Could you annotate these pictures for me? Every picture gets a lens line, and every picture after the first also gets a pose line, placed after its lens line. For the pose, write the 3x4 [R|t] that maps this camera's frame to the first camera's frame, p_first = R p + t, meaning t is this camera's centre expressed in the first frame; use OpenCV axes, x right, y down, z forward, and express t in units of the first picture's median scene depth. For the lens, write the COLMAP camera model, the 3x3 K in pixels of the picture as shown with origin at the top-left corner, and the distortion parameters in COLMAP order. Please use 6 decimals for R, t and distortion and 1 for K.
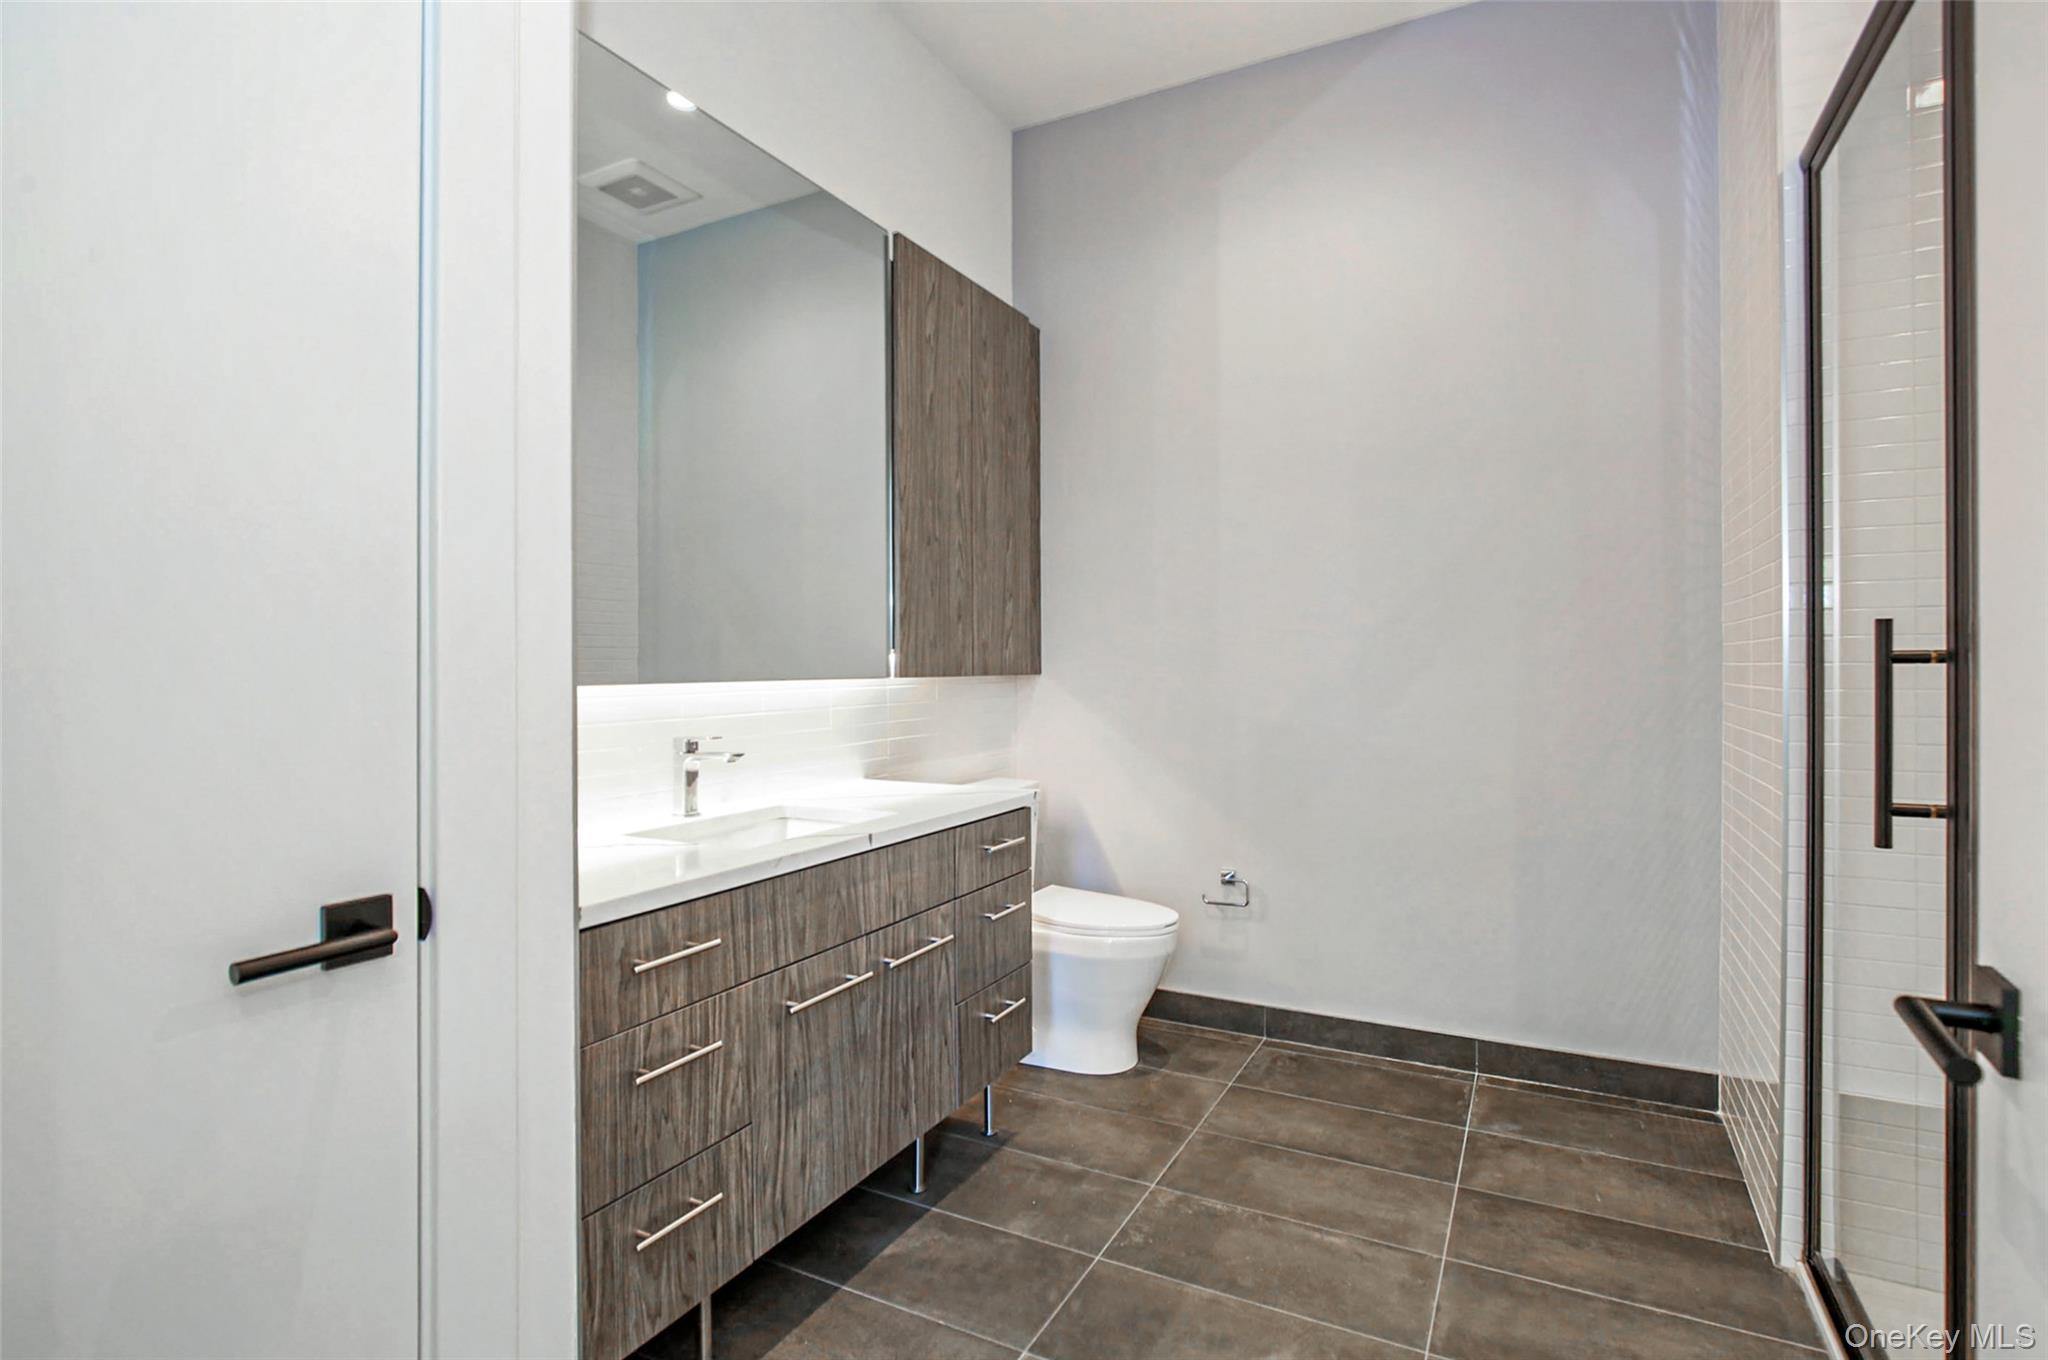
lens RADIAL K [[946.8, 0, 1020.8], [0, 946.8, 667.3], [0, 0, 1]] dist [-0.026379, 0.000602]
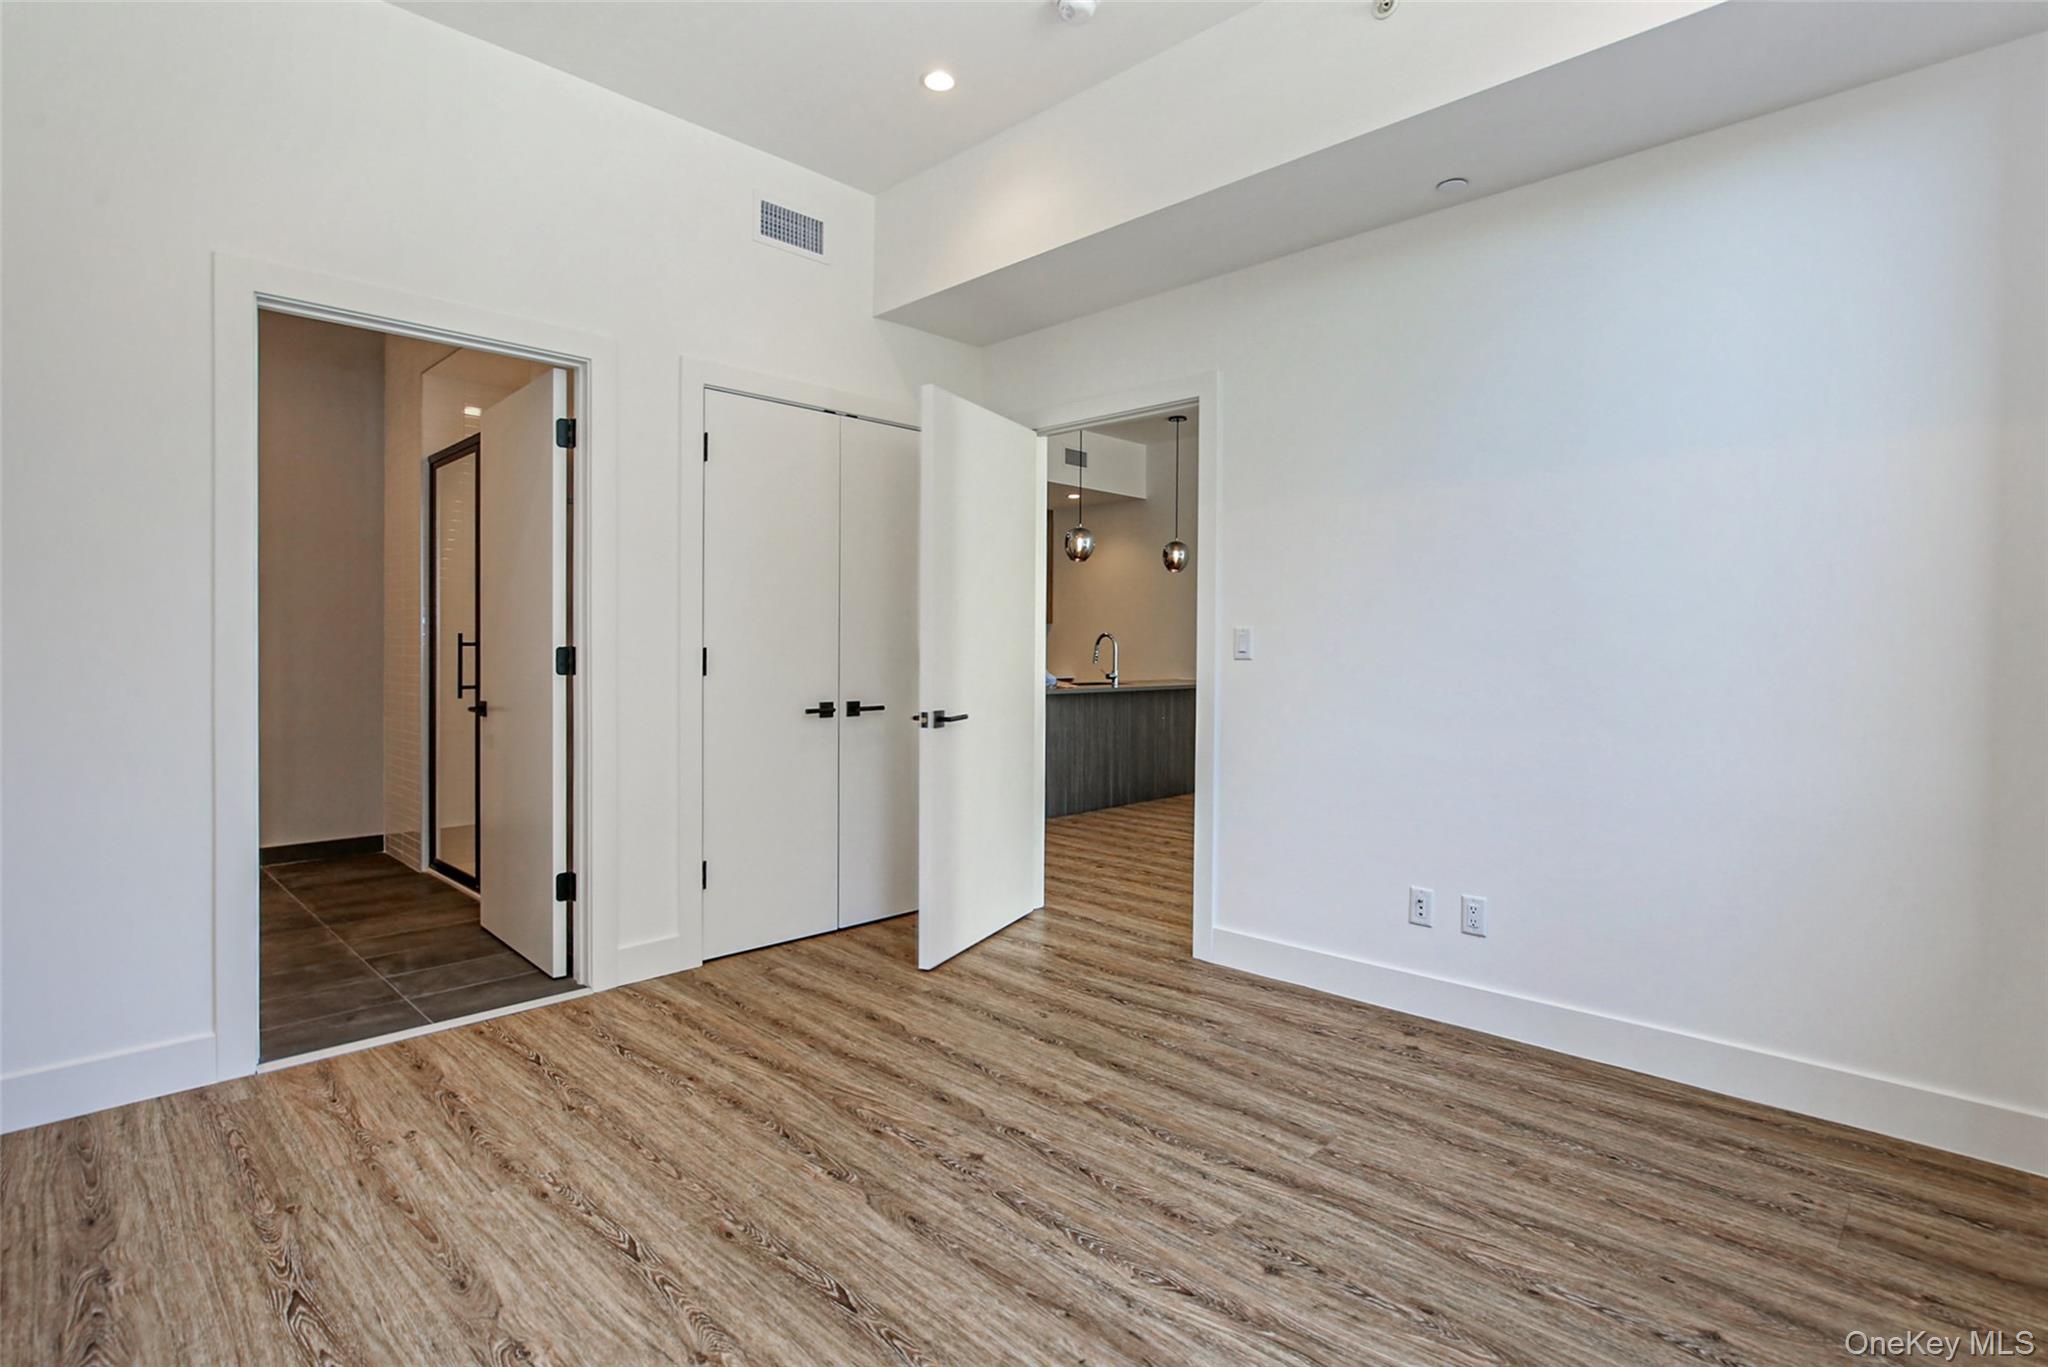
lens RADIAL K [[946.8, 0, 1020.8], [0, 946.8, 670.8], [0, 0, 1]] dist [-0.026379, 0.000602]
pose [[0.252211, -0.019207, 0.967482, -2.015104], [-0.001603, 0.999793, 0.020266, 0.016277], [-0.967671, -0.006662, 0.252128, -1.998118]]
